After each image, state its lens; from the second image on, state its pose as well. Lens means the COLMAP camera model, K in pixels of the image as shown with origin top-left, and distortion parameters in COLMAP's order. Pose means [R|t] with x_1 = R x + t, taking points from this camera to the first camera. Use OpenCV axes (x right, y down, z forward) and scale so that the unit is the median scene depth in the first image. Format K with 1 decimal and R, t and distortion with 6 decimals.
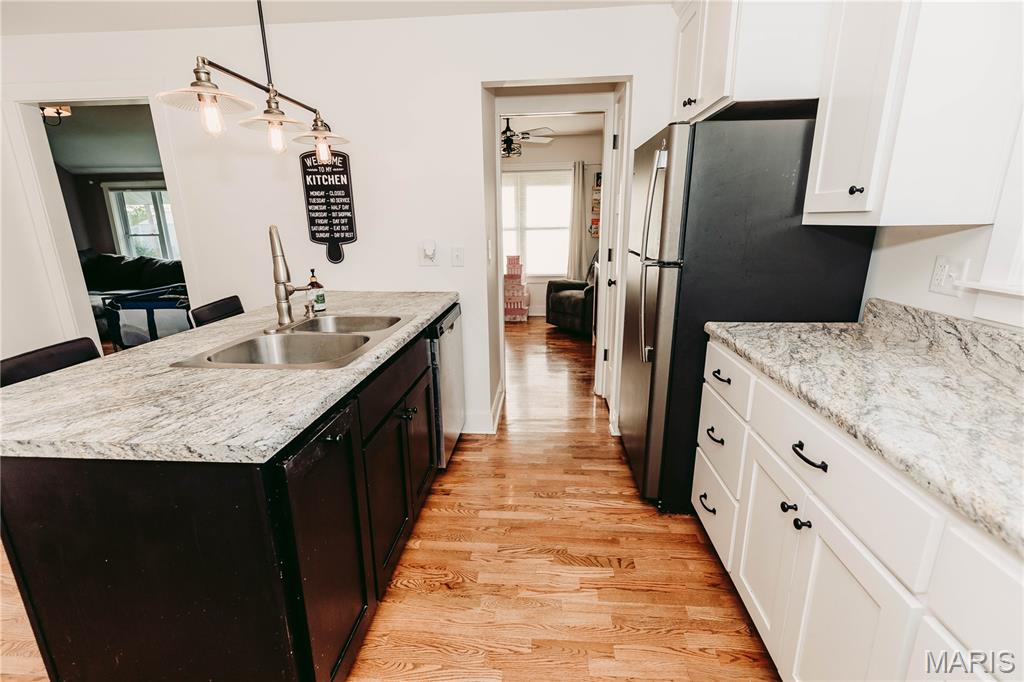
lens RADIAL K [[465.9, 0, 516.2], [0, 465.9, 344.6], [0, 0, 1]] dist [0.016326, -0.006395]
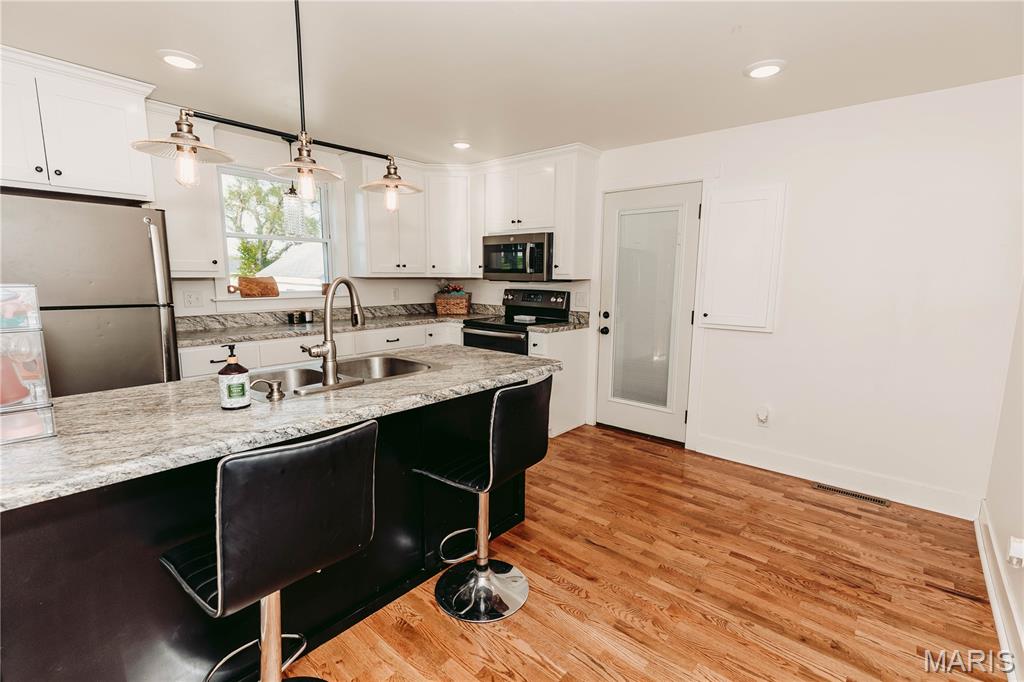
lens RADIAL K [[465.9, 0, 516.2], [0, 465.9, 344.6], [0, 0, 1]] dist [0.016326, -0.006395]
pose [[-0.811357, -0.085348, 0.578287, -1.372185], [0.150079, 0.925708, 0.347190, -0.404818], [-0.564957, 0.368483, -0.738271, 1.530500]]
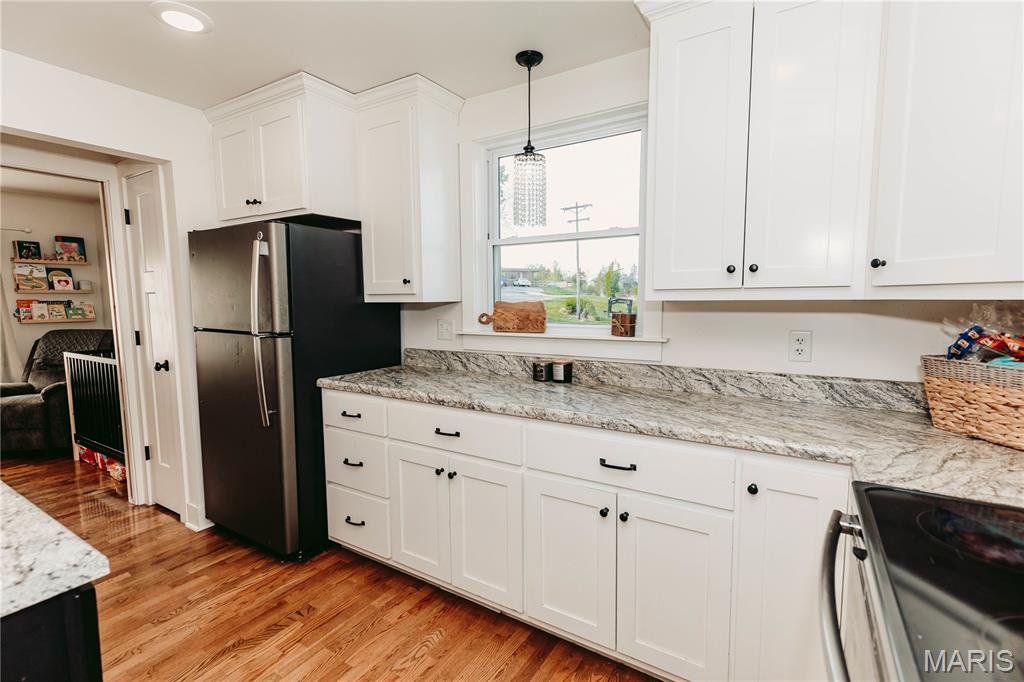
lens RADIAL K [[465.9, 0, 516.2], [0, 465.9, 344.6], [0, 0, 1]] dist [0.016326, -0.006395]
pose [[0.461010, -0.078102, 0.883951, -0.439024], [0.230753, 0.972403, -0.034428, 0.026679], [-0.856868, 0.219846, 0.466310, -0.040369]]
